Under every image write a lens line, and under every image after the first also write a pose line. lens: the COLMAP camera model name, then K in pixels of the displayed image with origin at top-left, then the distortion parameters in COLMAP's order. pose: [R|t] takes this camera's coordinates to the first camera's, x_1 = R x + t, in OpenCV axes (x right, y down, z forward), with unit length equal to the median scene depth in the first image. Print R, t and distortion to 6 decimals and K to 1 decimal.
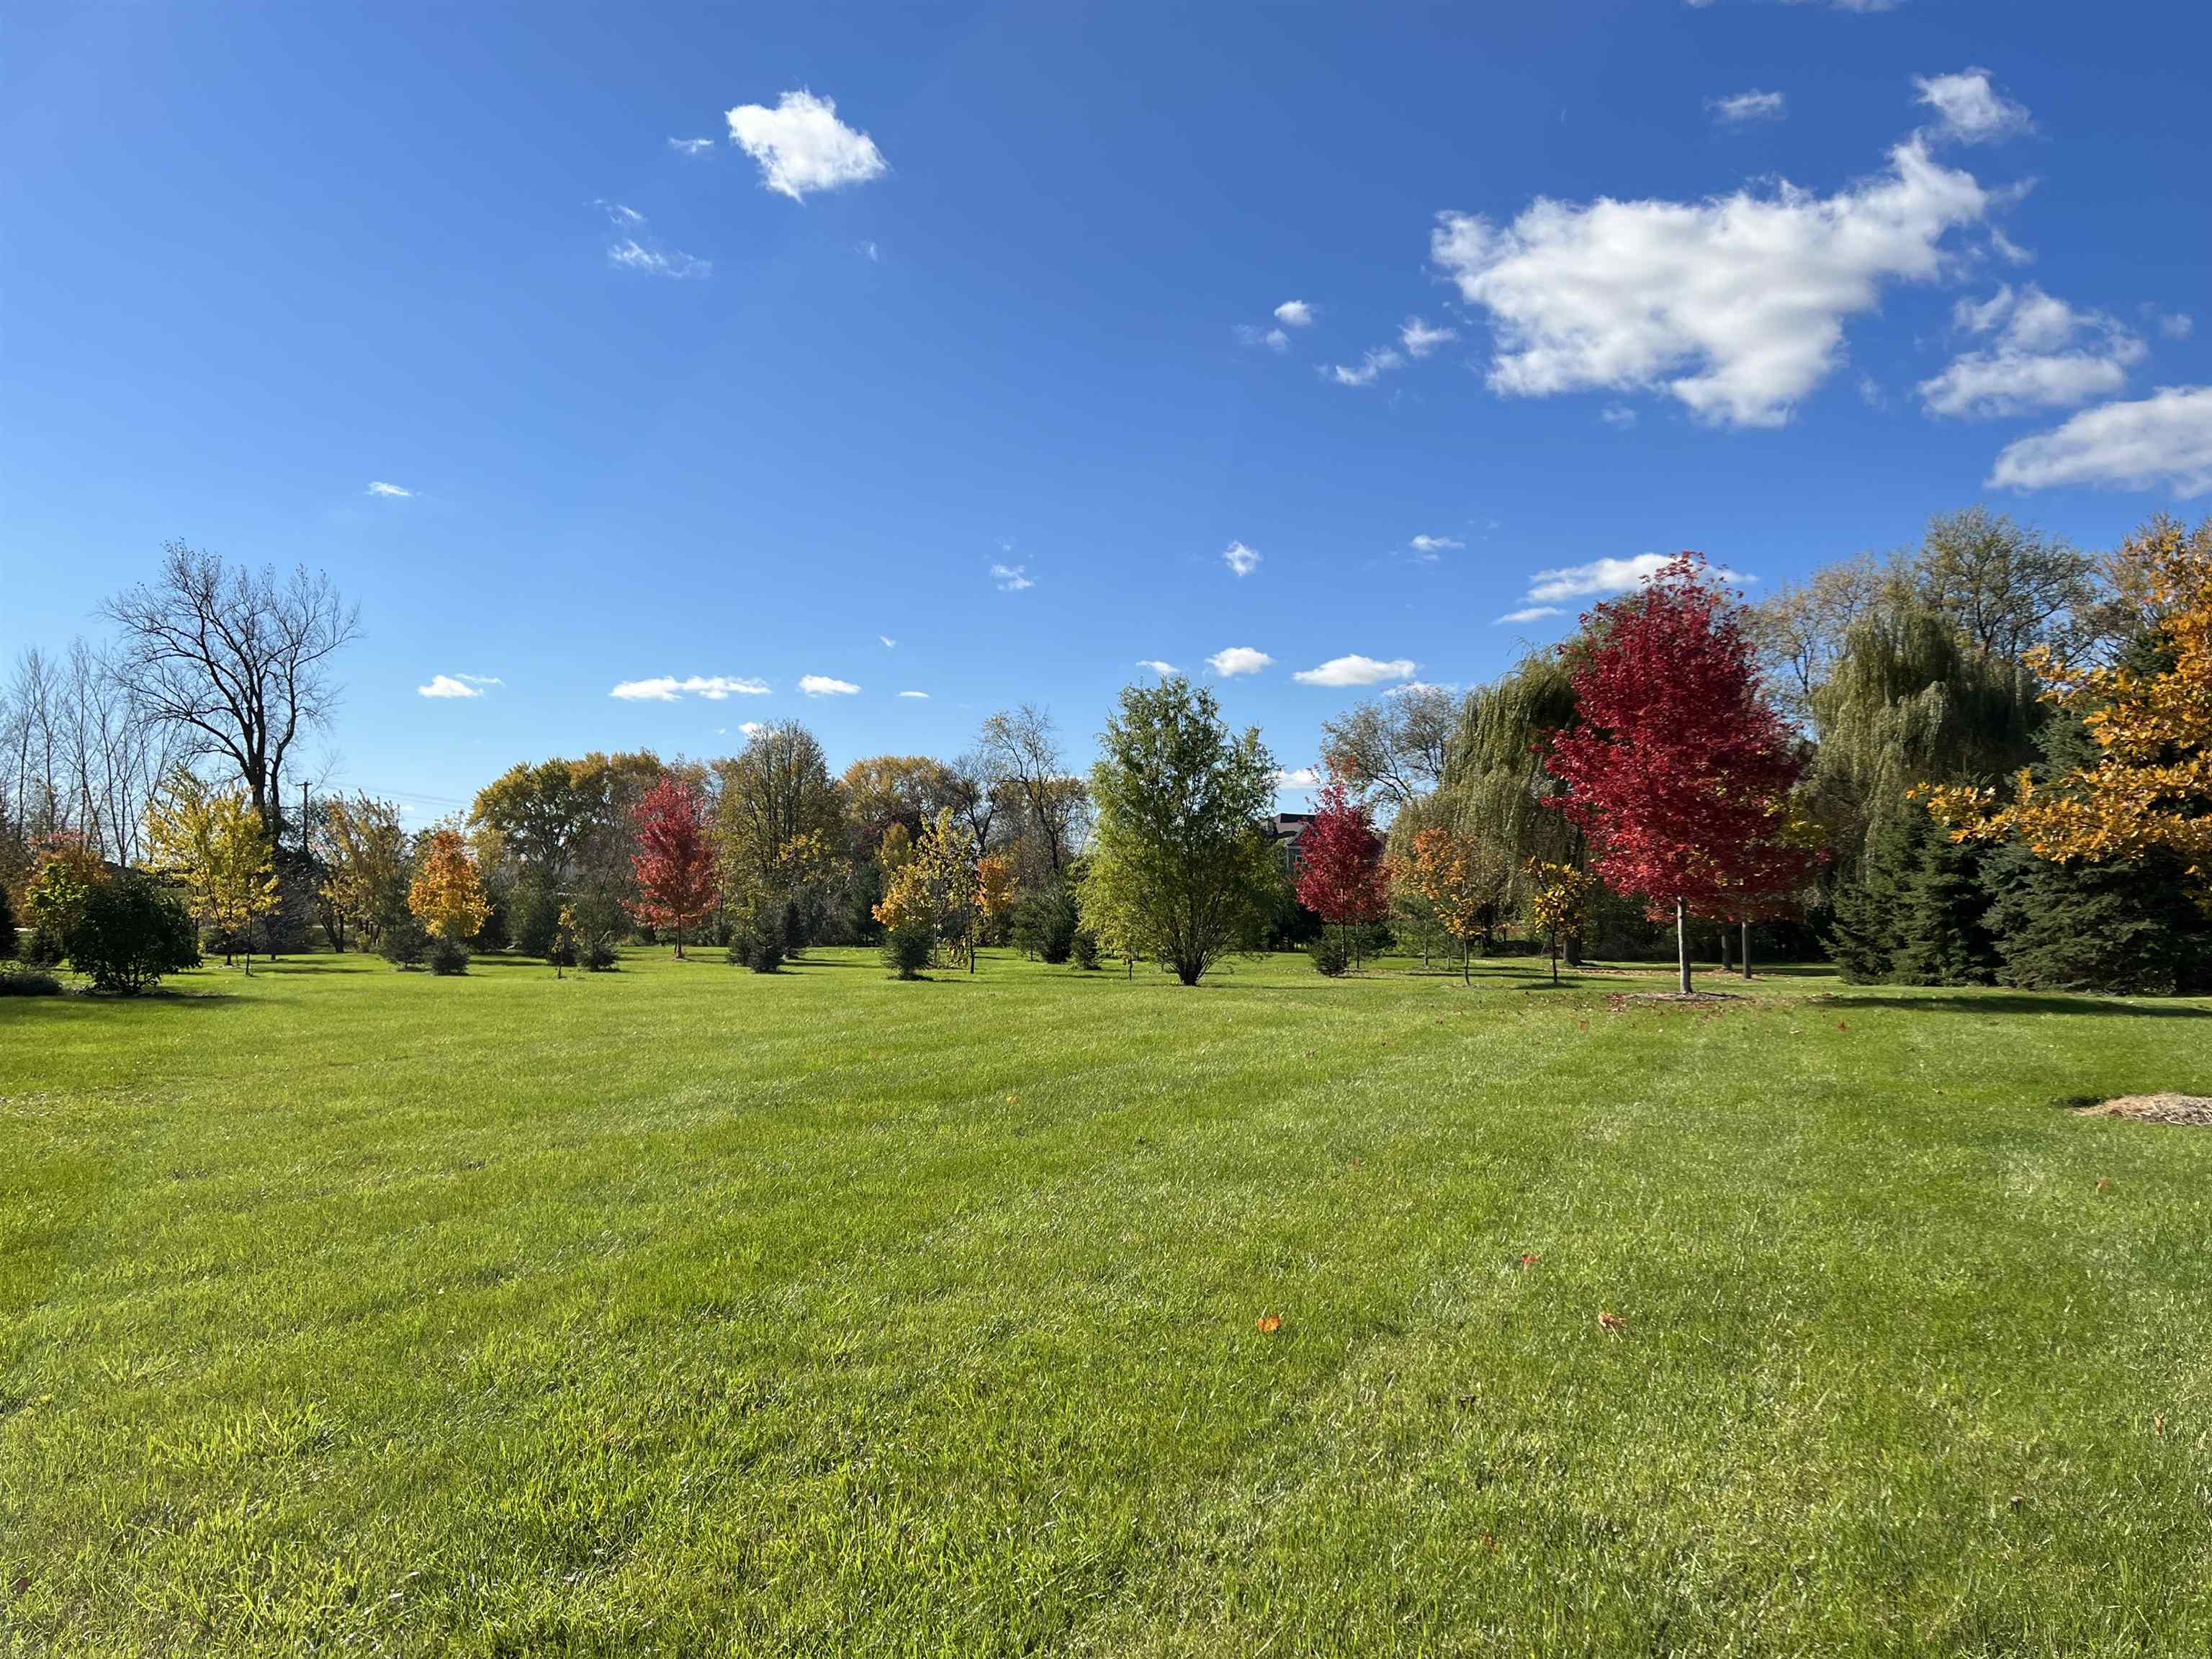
lens RADIAL K [[1730.3, 0, 1103.7], [0, 1730.3, 843.0], [0, 0, 1]] dist [0.000905, -0.001526]
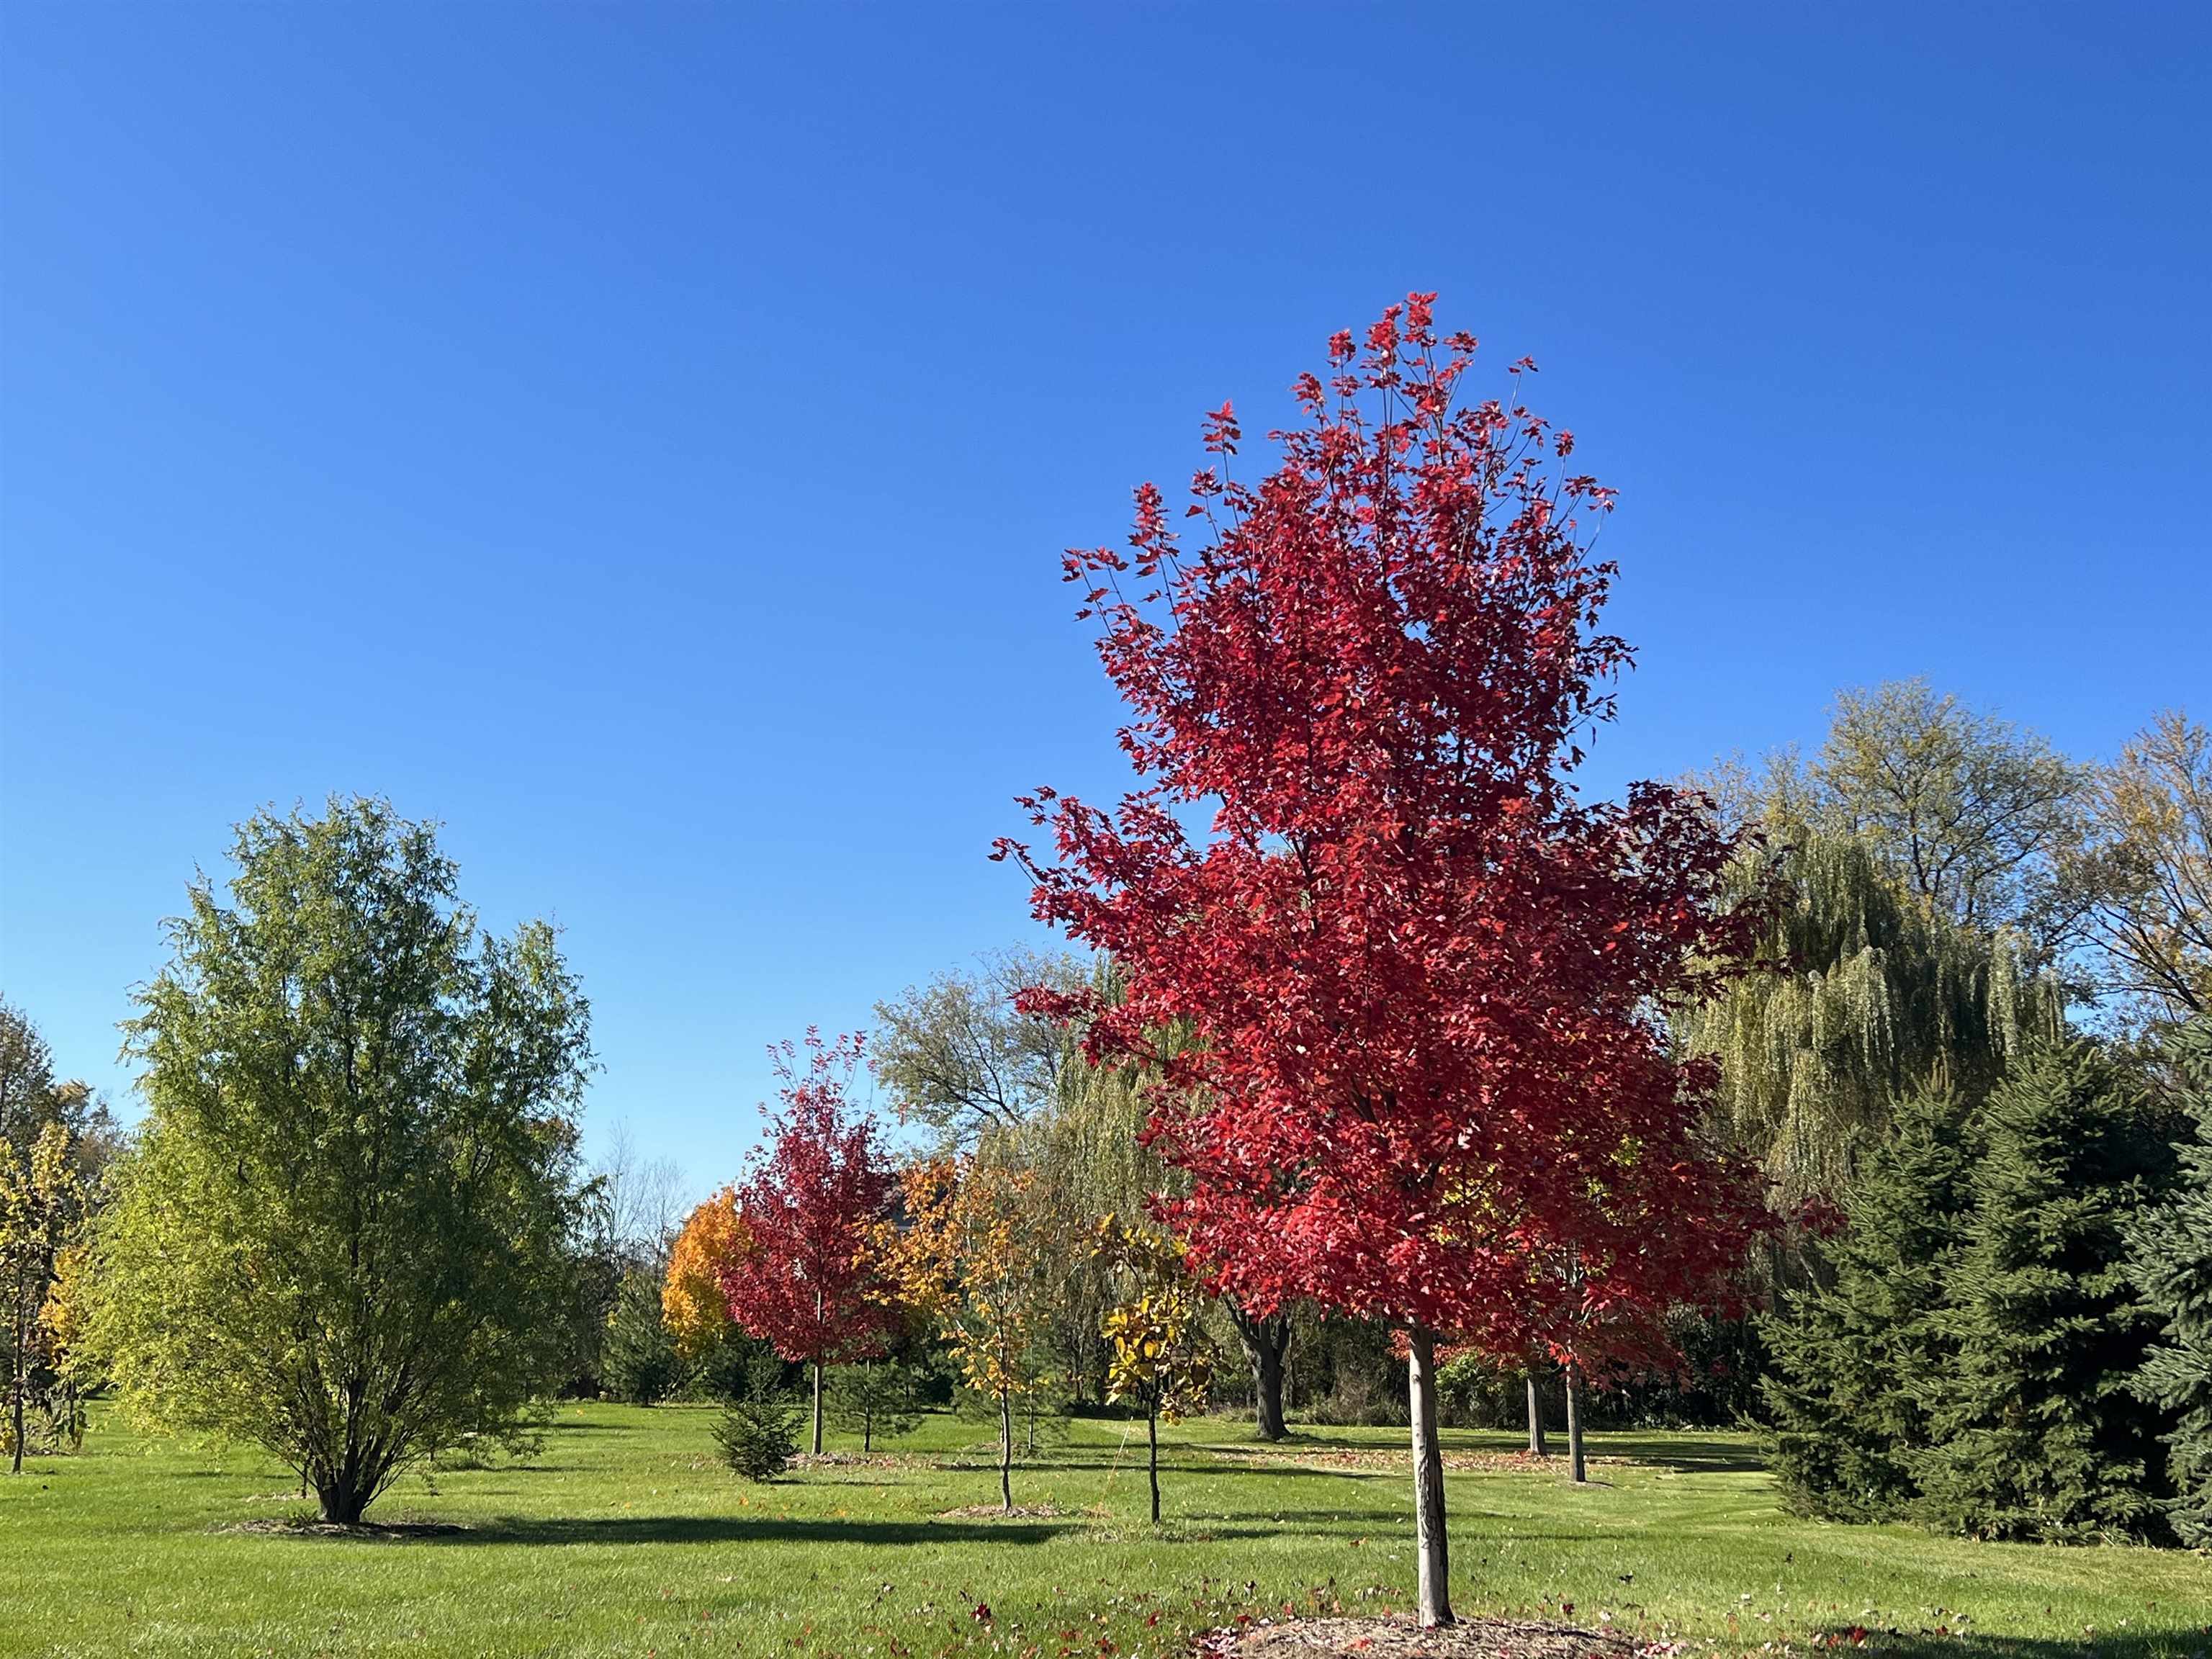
lens RADIAL K [[2494.8, 0, 1103.8], [0, 2494.8, 825.8], [0, 0, 1]] dist [-0.033204, 0.000000]
pose [[0.983808, 0.046842, 0.172997, 0.125199], [-0.018994, 0.987056, -0.159249, 0.009943], [-0.178218, 0.153385, 0.971963, 0.357084]]
